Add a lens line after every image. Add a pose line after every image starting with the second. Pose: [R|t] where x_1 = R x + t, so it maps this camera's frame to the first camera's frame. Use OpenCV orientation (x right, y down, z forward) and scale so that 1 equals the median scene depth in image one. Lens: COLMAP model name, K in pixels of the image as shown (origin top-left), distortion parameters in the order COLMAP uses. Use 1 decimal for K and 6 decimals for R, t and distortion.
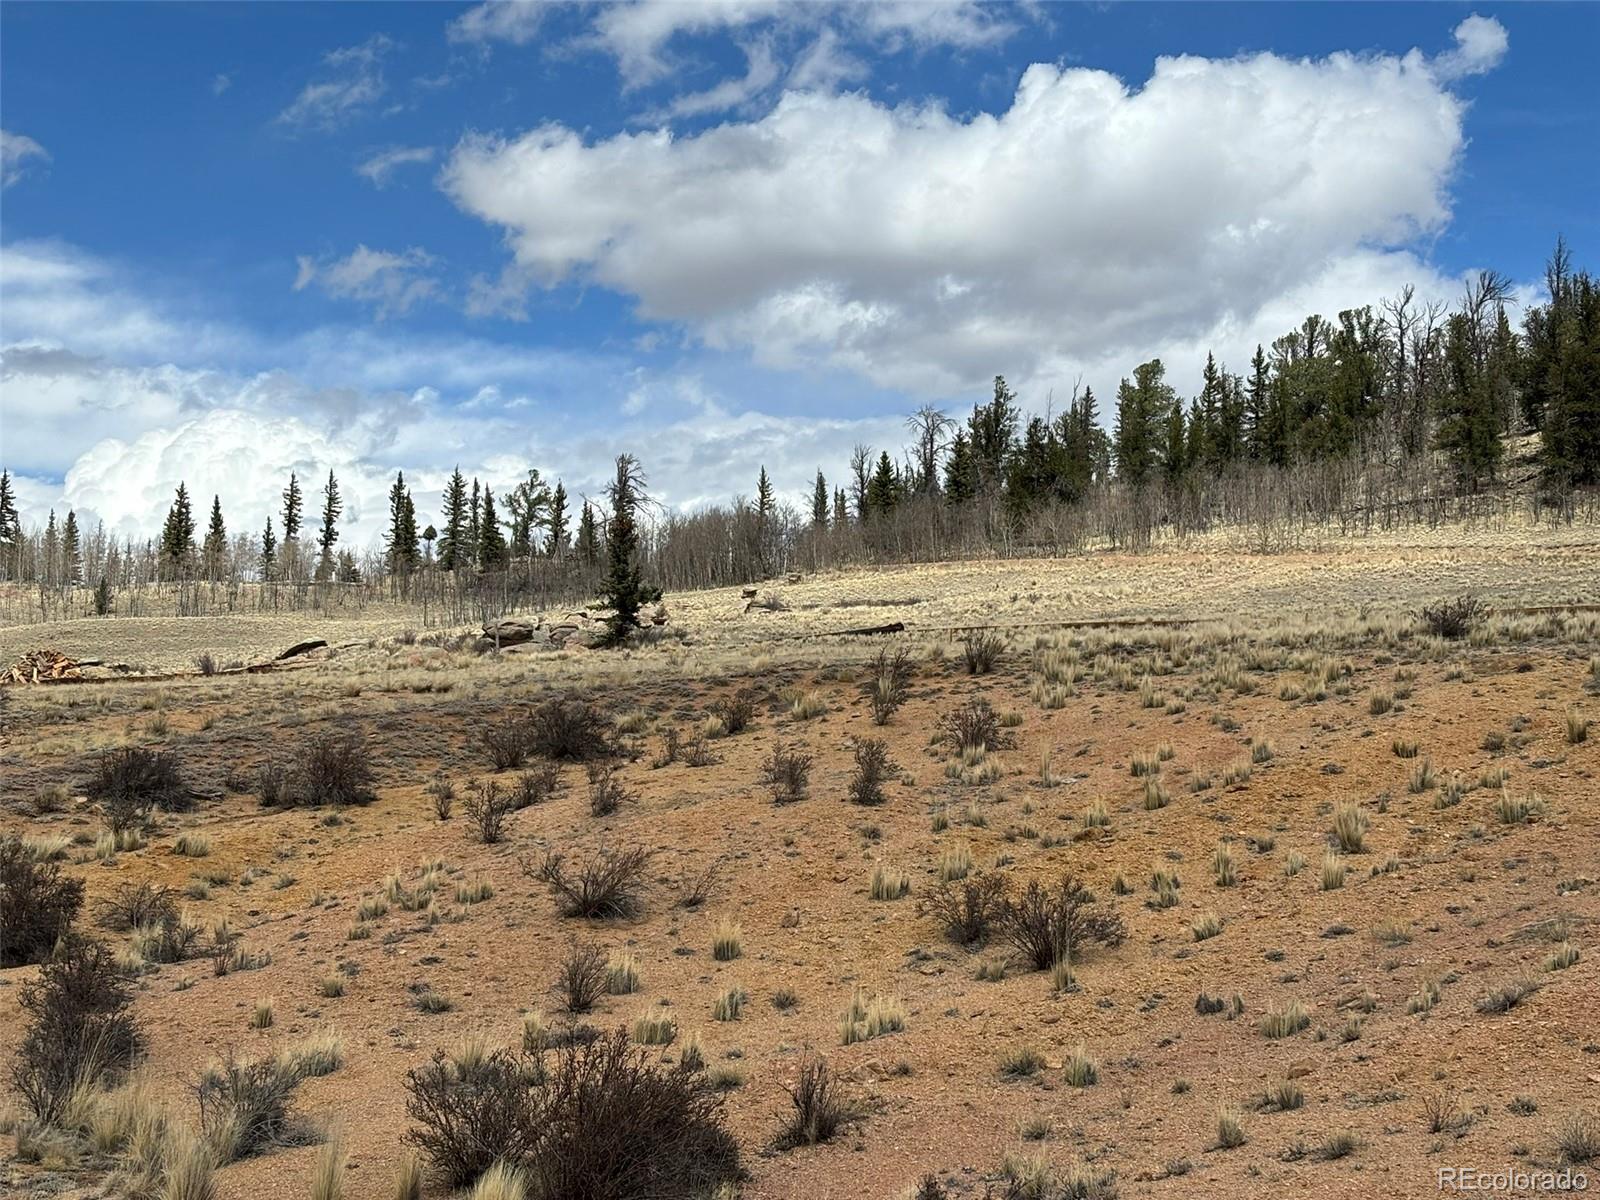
lens RADIAL K [[2439.0, 0, 790.9], [0, 2439.0, 607.5], [0, 0, 1]] dist [0.112381, 0.000000]
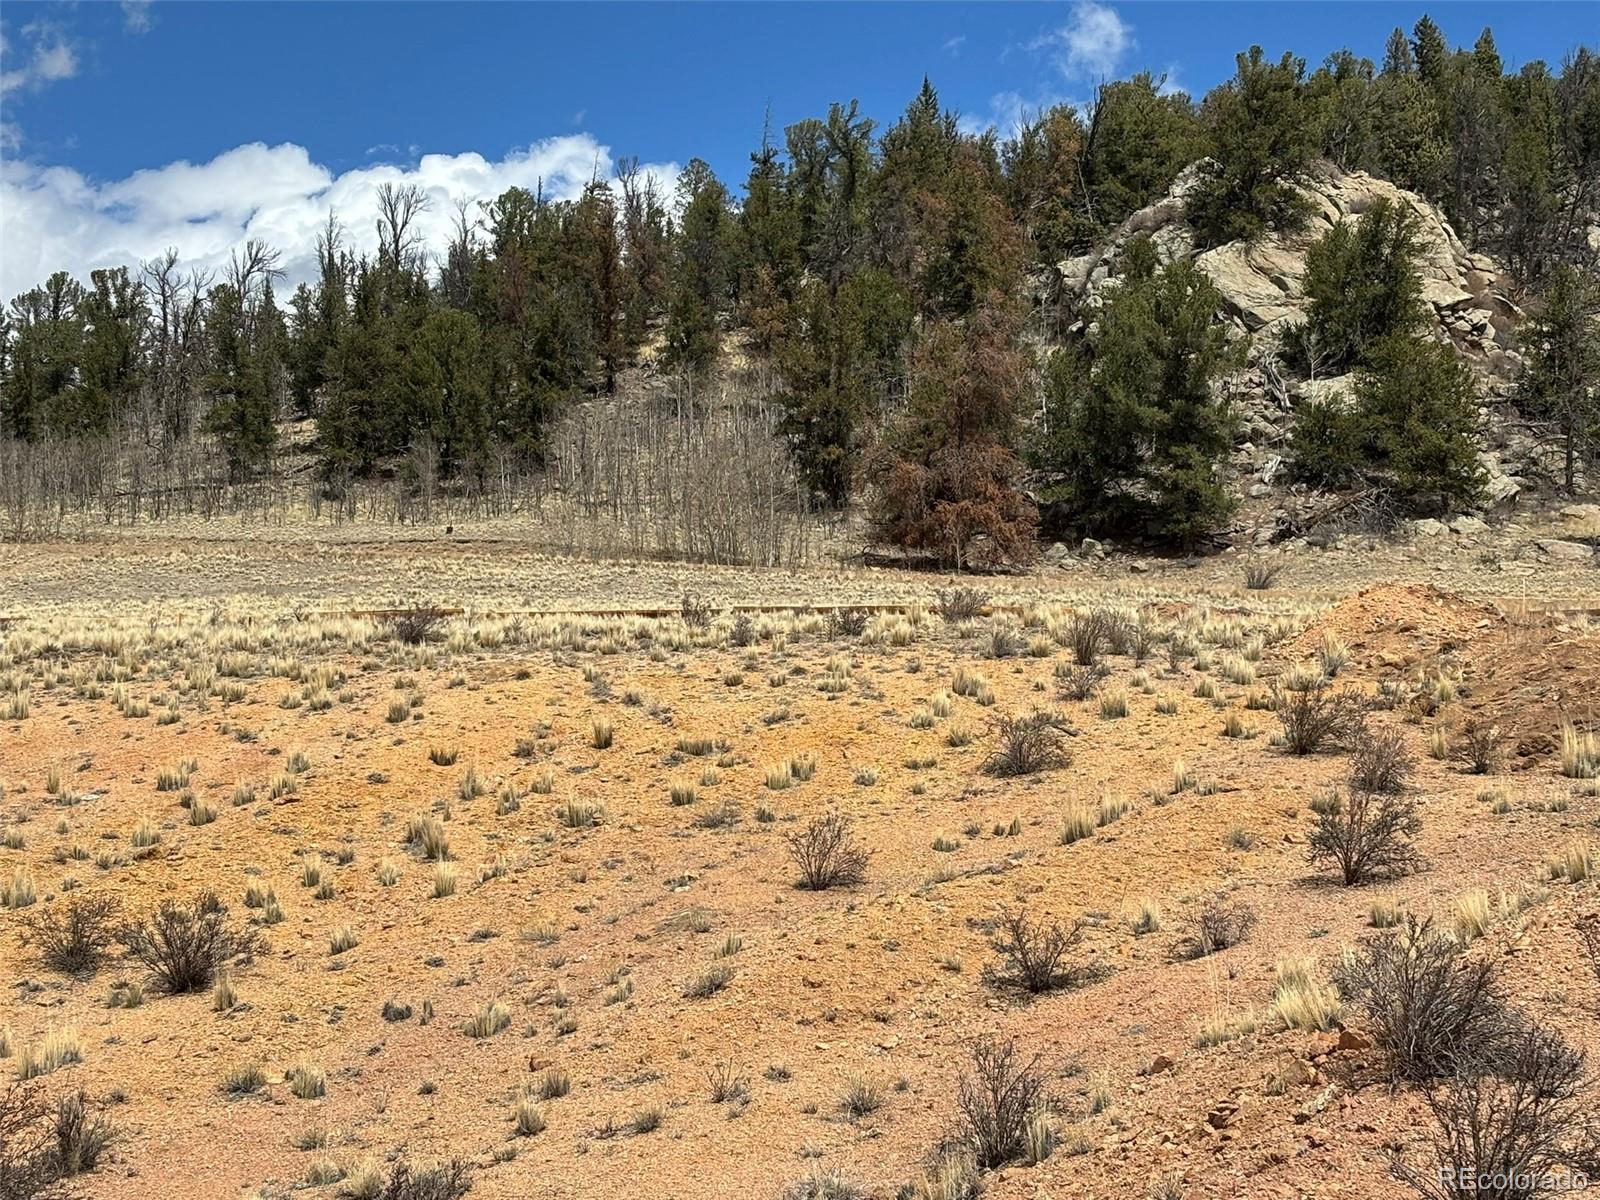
lens RADIAL K [[2728.8, 0, 802.7], [0, 2728.8, 643.6], [0, 0, 1]] dist [0.113679, 0.000000]
pose [[0.884861, 0.009136, 0.465765, -0.088708], [-0.015911, 0.999817, 0.010616, -0.001451], [-0.465583, -0.016804, 0.884845, -0.028824]]
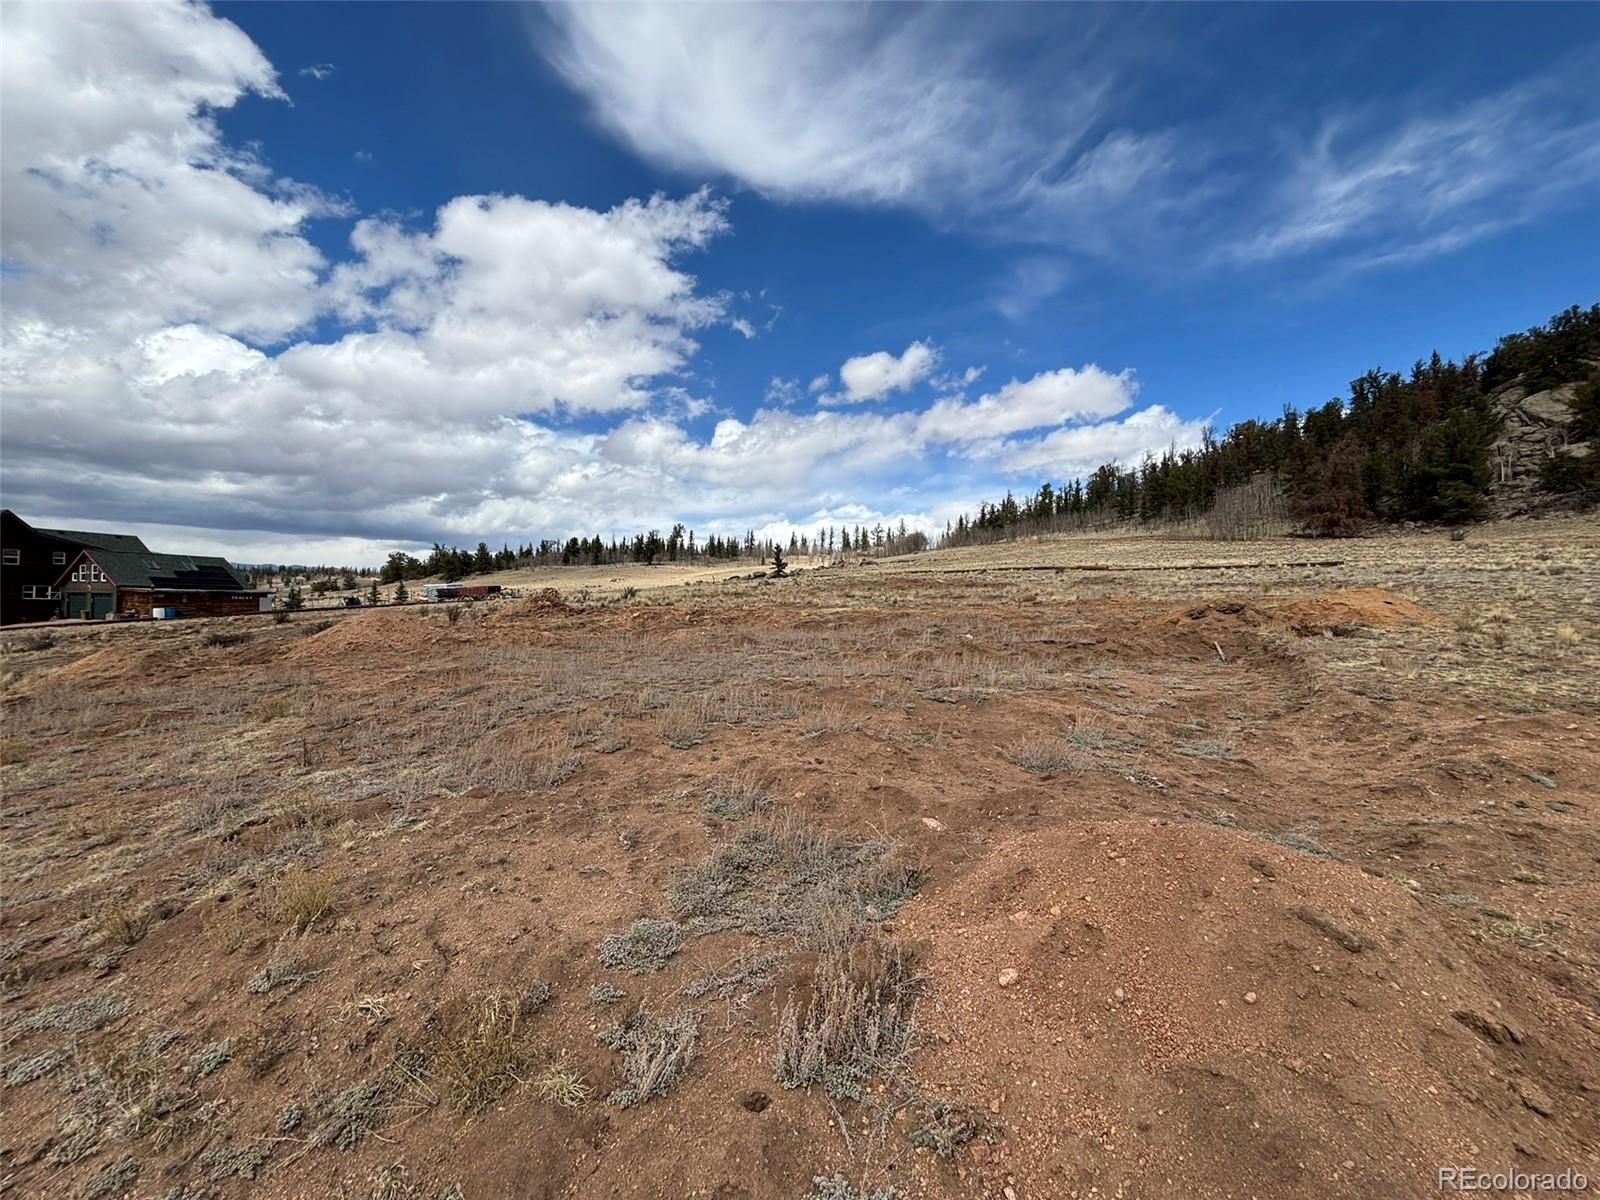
lens RADIAL K [[644.8, 0, 794.4], [0, 644.8, 595.2], [0, 0, 1]] dist [0.003313, -0.001121]
pose [[0.944425, -0.006265, -0.328666, 0.882406], [0.025952, 0.998119, 0.055547, -0.043618], [0.327700, -0.060990, 0.942811, 0.258272]]
